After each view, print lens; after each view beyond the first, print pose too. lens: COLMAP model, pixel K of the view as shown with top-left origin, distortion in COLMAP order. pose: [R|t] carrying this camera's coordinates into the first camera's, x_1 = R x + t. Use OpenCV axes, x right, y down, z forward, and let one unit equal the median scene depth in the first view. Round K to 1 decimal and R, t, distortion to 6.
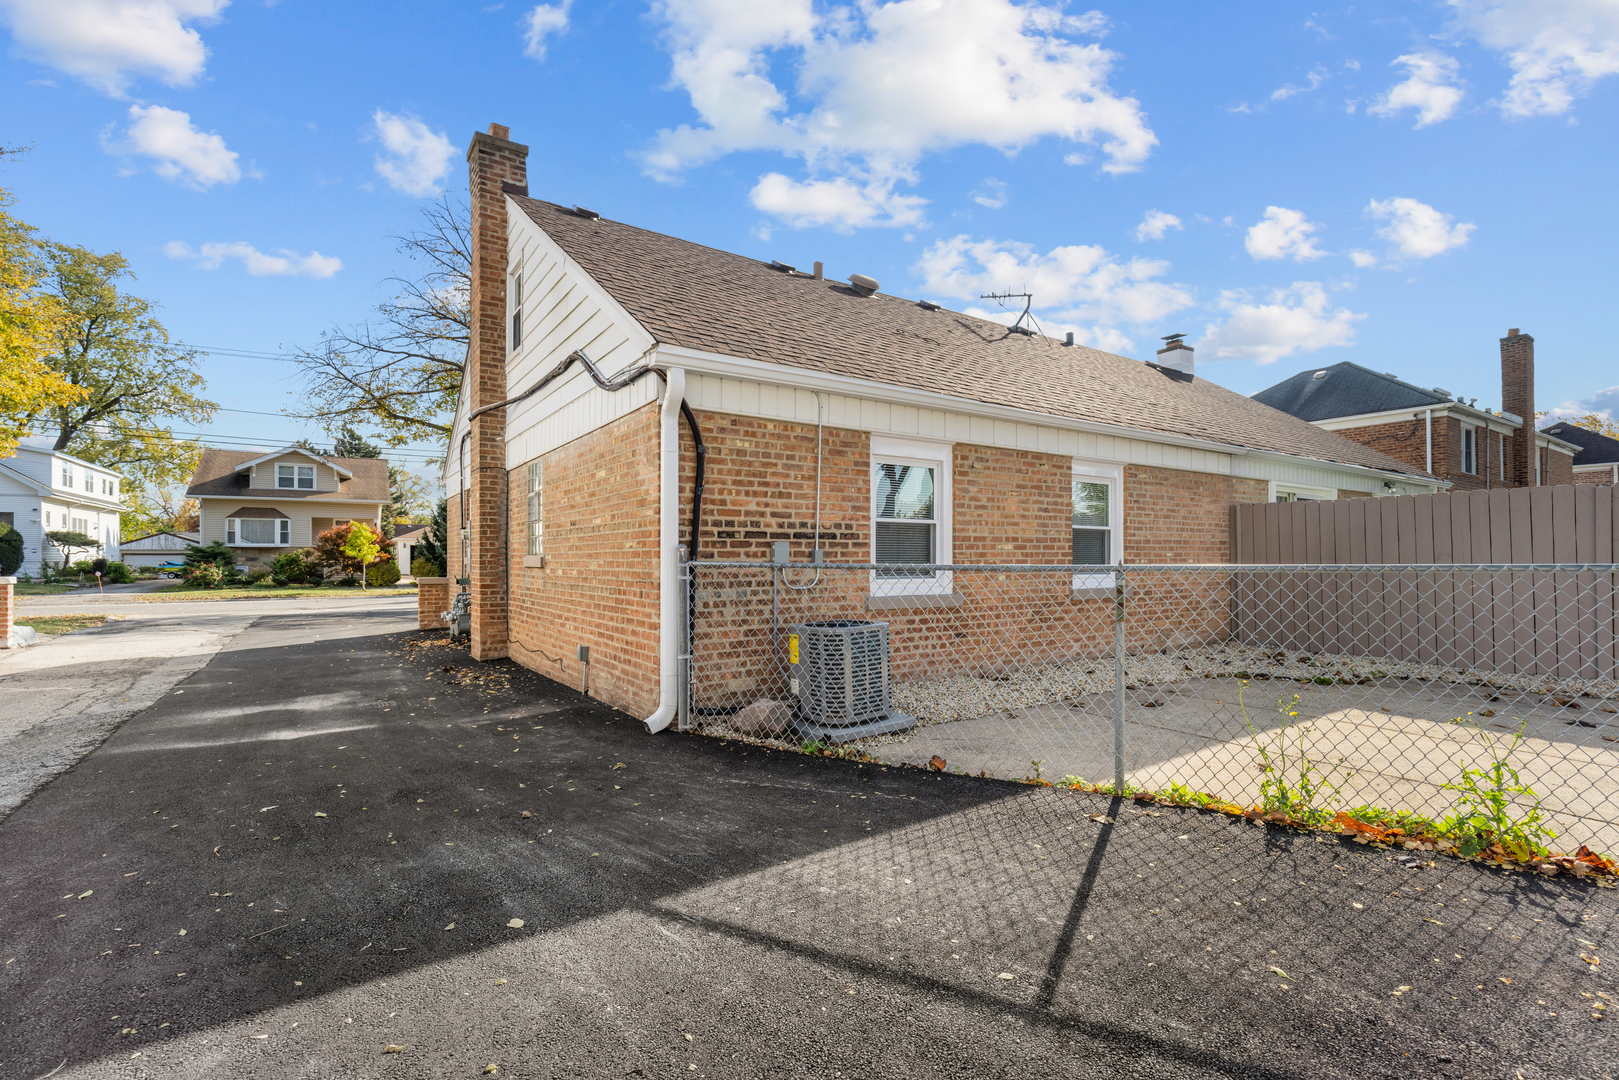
lens RADIAL K [[721.9, 0, 808.6], [0, 721.9, 541.7], [0, 0, 1]] dist [-0.004019, 0.000295]
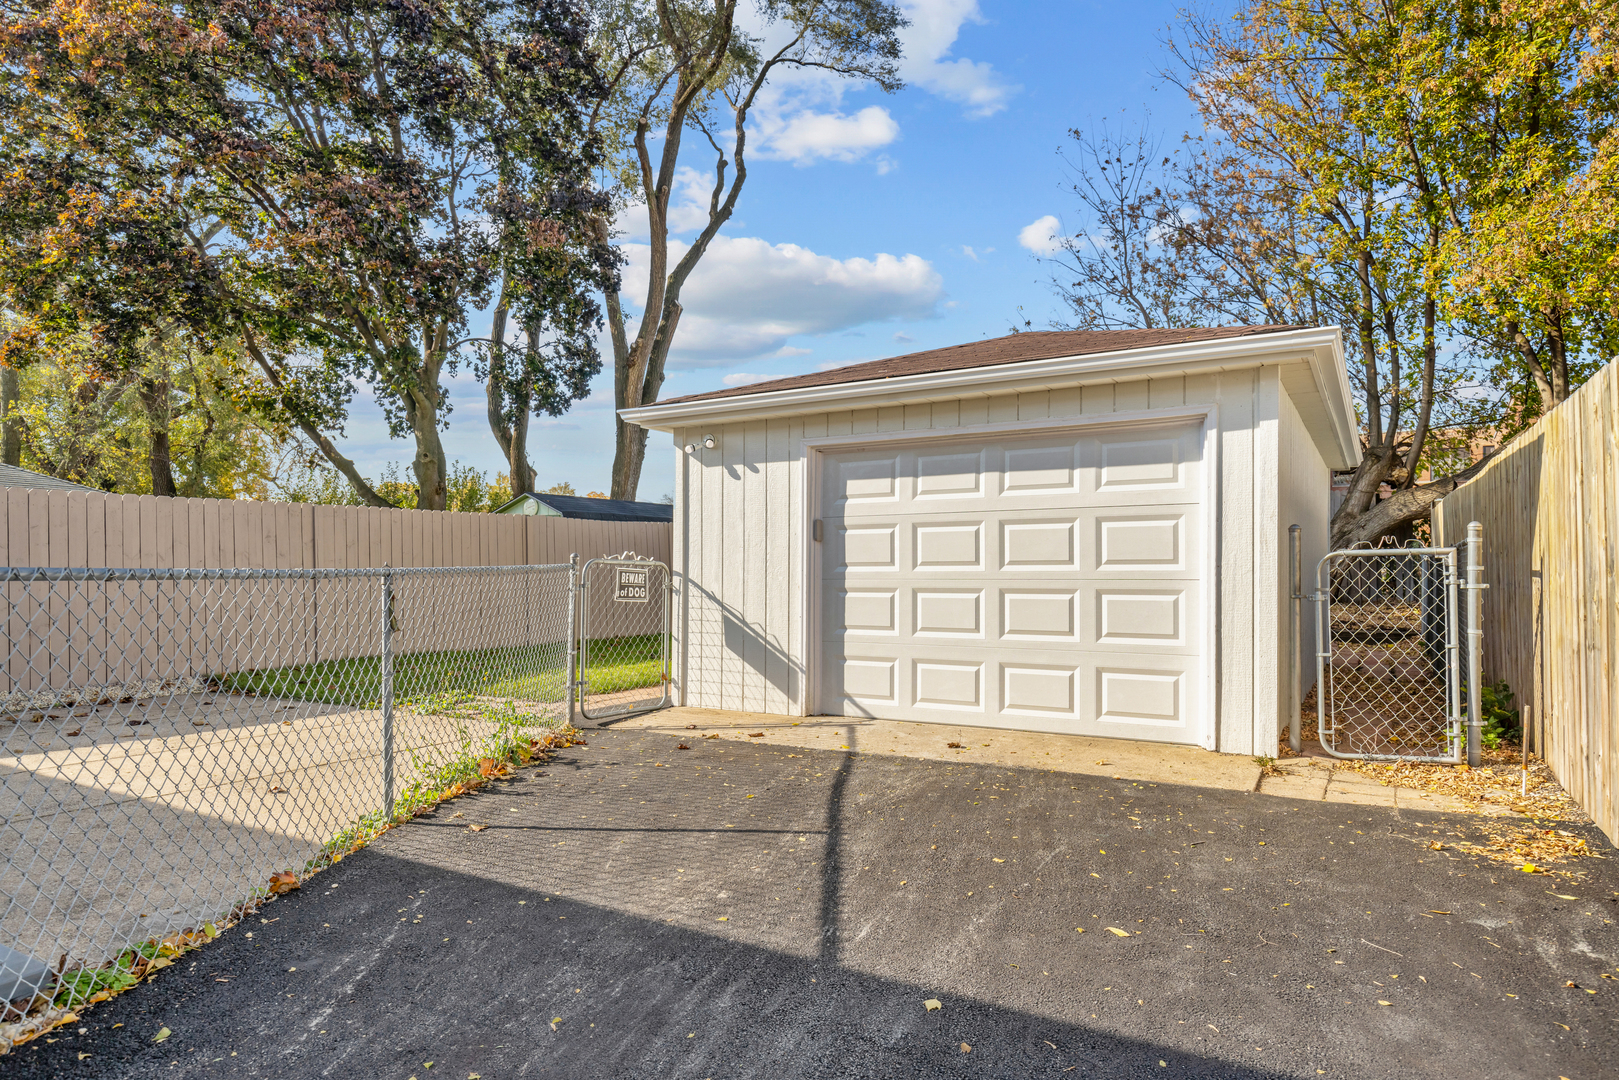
lens RADIAL K [[971.7, 0, 808.4], [0, 971.7, 550.0], [0, 0, 1]] dist [0.001111, -0.000711]
pose [[-0.421125, 0.014946, 0.906879, -1.133901], [-0.015004, 0.999613, -0.023442, 0.041828], [-0.906878, -0.023479, -0.420738, 1.348518]]
